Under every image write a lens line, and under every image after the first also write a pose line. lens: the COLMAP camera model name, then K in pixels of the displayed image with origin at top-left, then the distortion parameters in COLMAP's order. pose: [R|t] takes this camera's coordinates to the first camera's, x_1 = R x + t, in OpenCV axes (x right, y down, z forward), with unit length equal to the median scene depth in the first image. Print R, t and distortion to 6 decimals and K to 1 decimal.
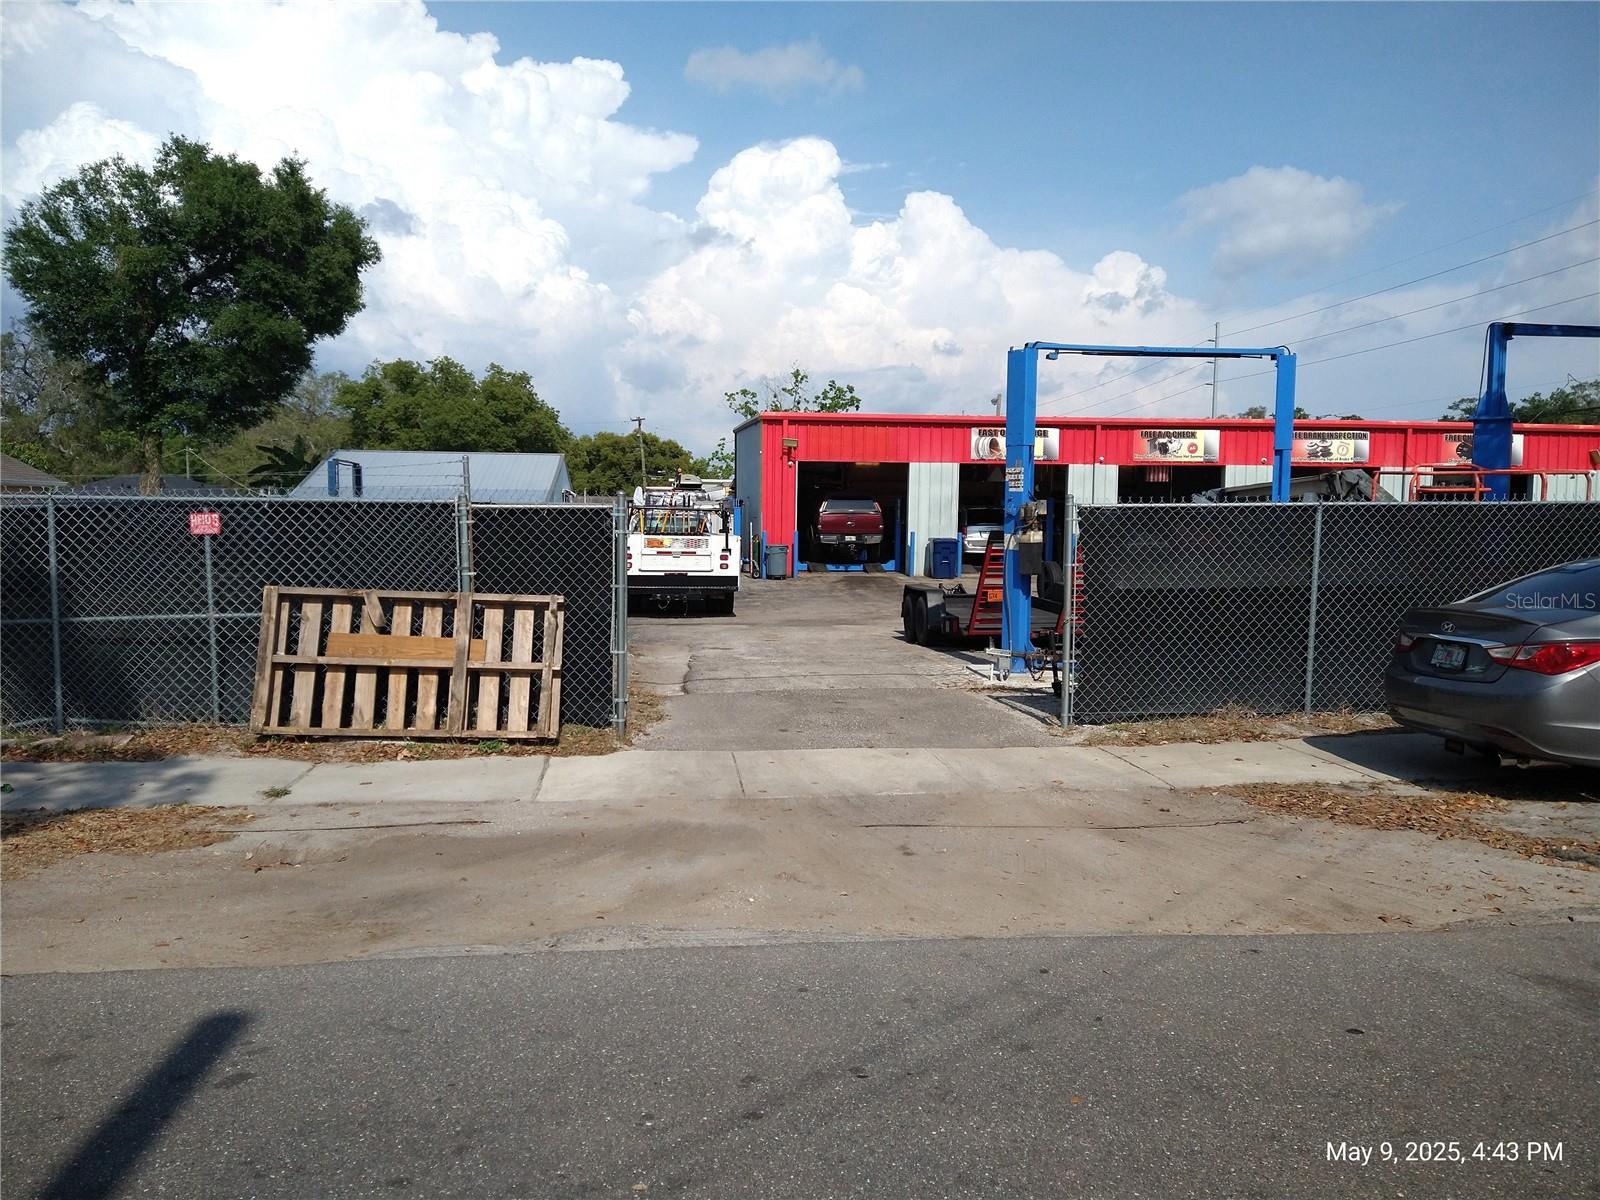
lens RADIAL K [[1183.9, 0, 795.0], [0, 1183.9, 594.7], [0, 0, 1]] dist [0.127893, -0.169704]
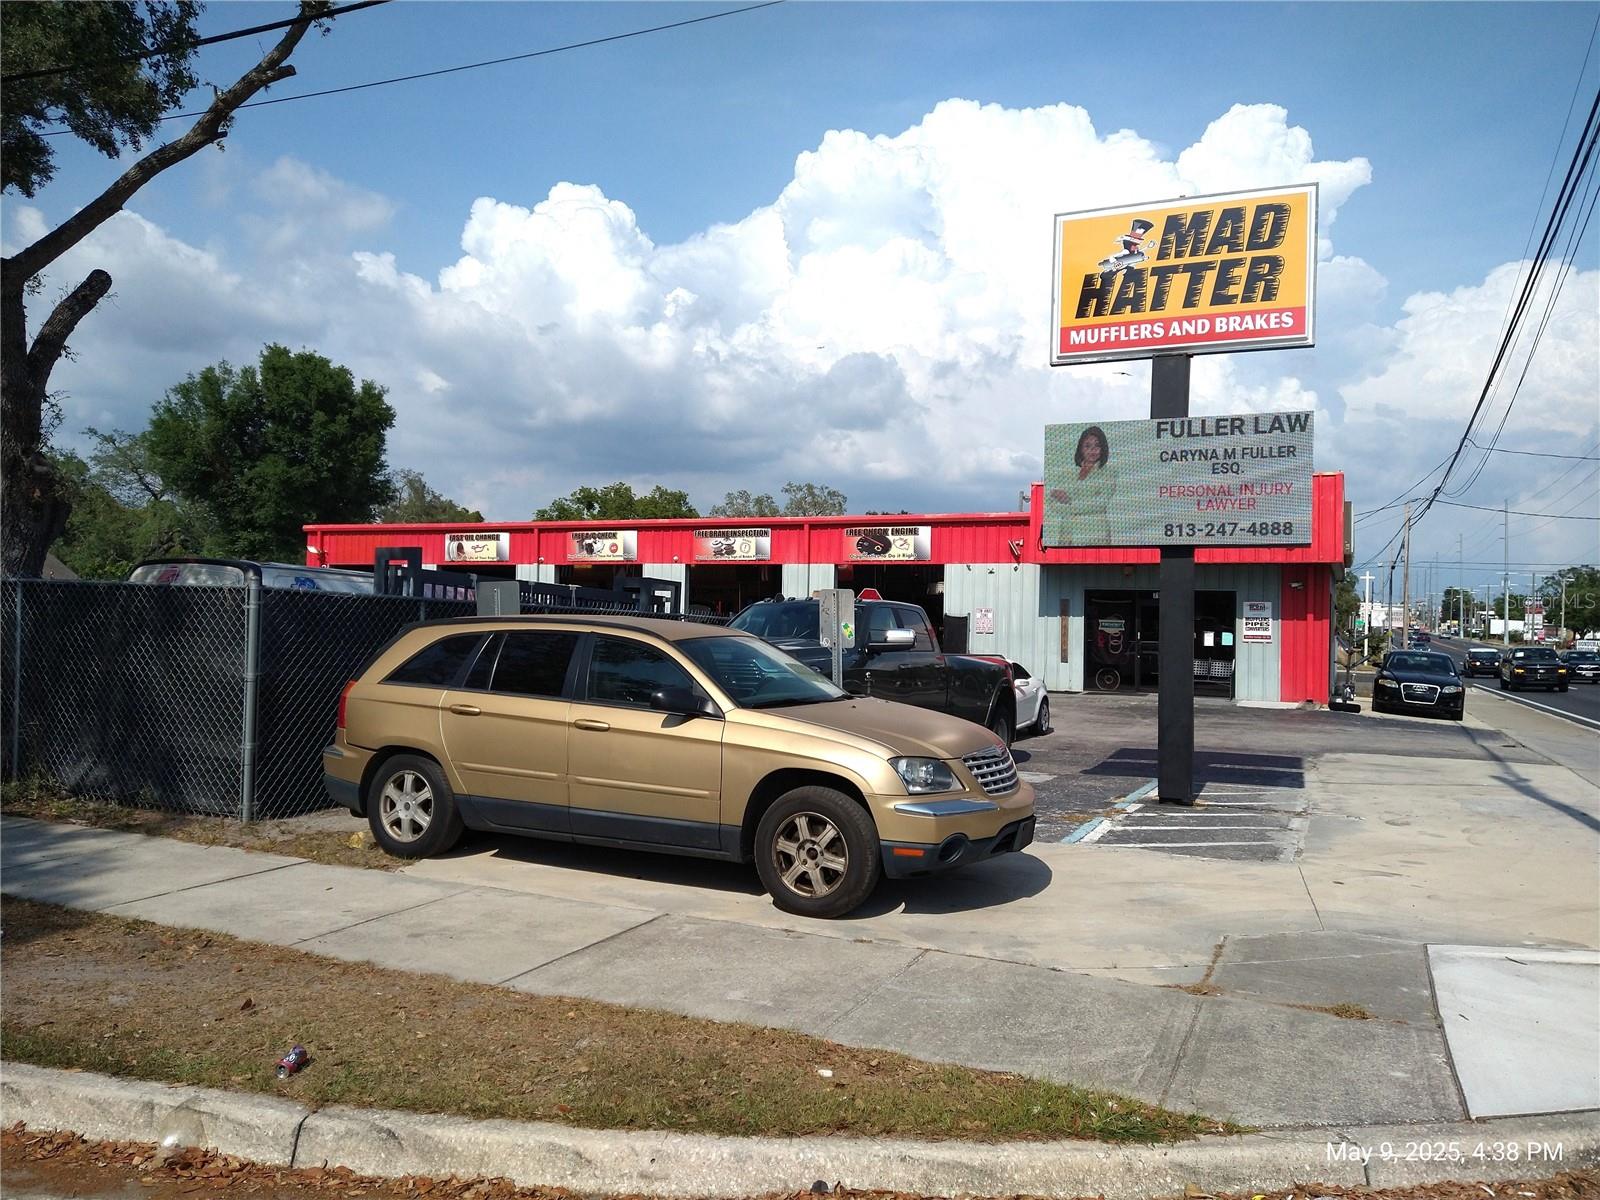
lens RADIAL K [[1183.9, 0, 795.0], [0, 1183.9, 594.7], [0, 0, 1]] dist [0.127893, -0.169704]
pose [[0.855837, -0.002329, -0.517241, 1.050884], [-0.040647, 0.996595, -0.071743, -0.013349], [0.515647, 0.082425, 0.852828, 0.202422]]
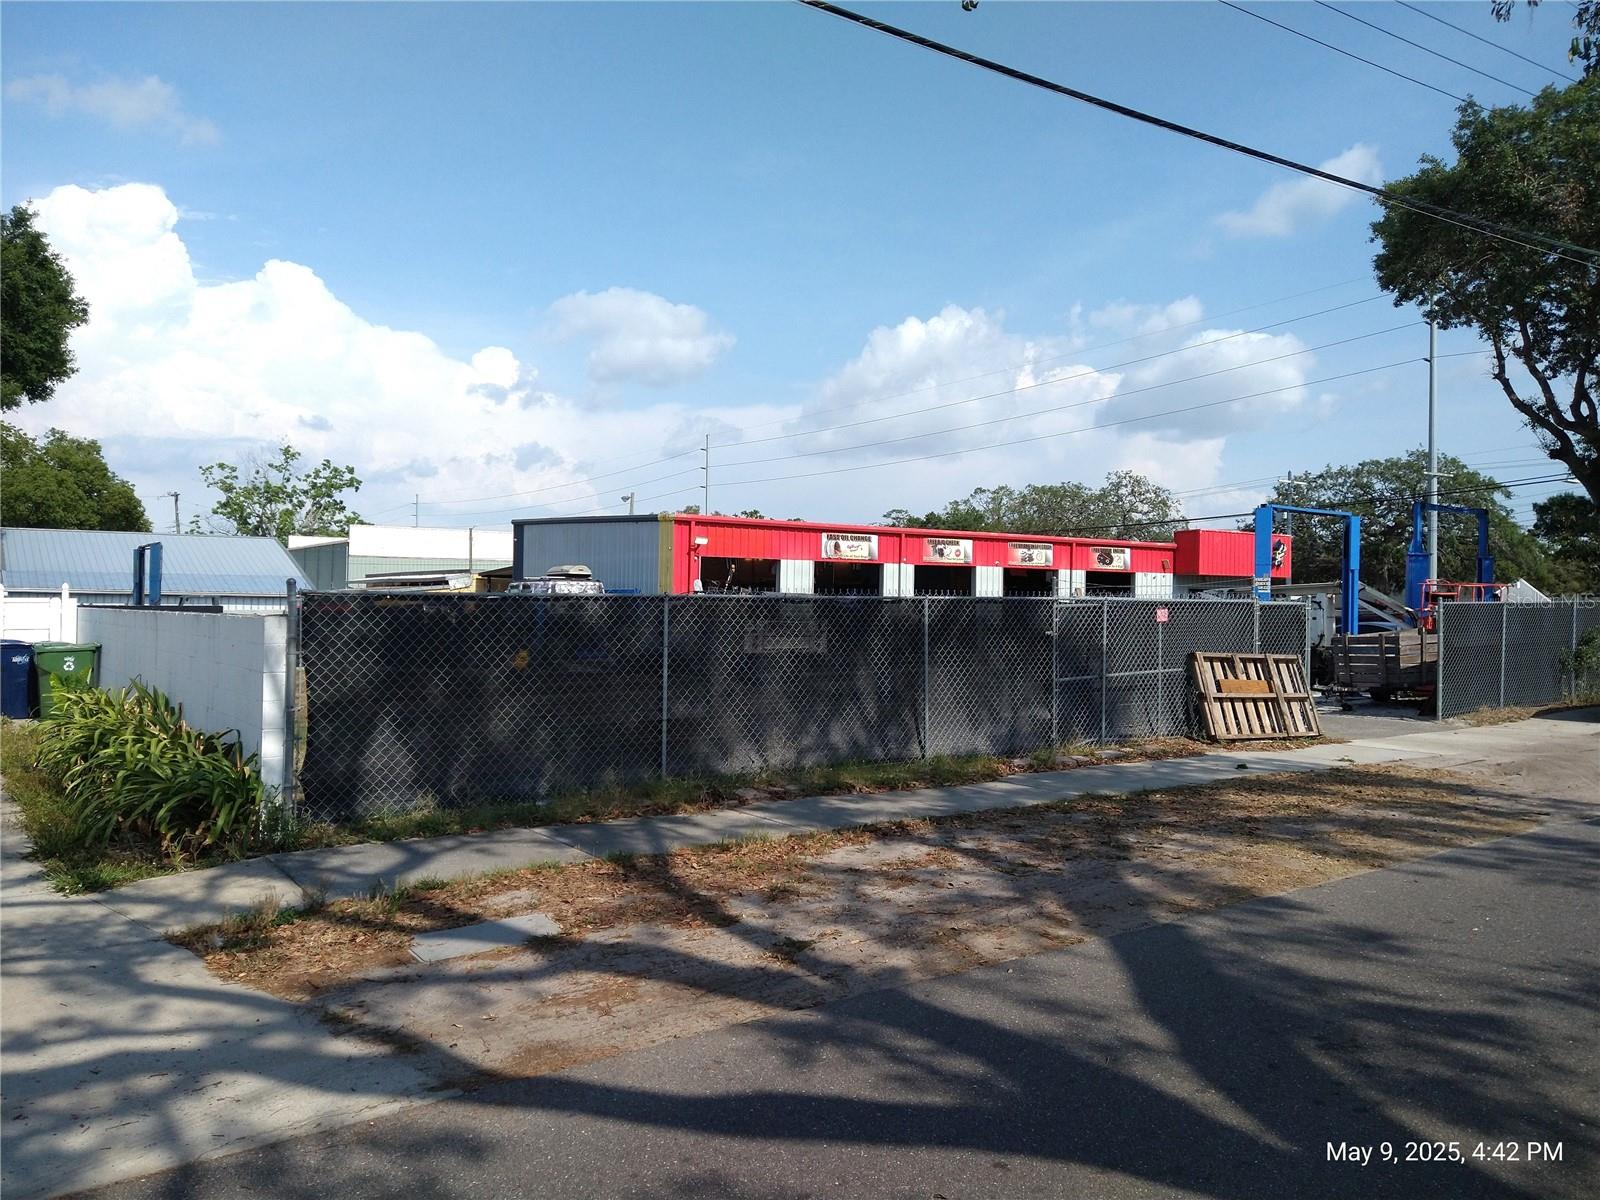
lens RADIAL K [[1192.2, 0, 772.3], [0, 1192.2, 601.8], [0, 0, 1]] dist [0.058402, -0.000132]
pose [[0.877781, 0.000266, 0.479063, -0.498648], [0.030644, 0.997921, -0.056702, -0.000141], [-0.478082, 0.064453, 0.875947, -0.054179]]
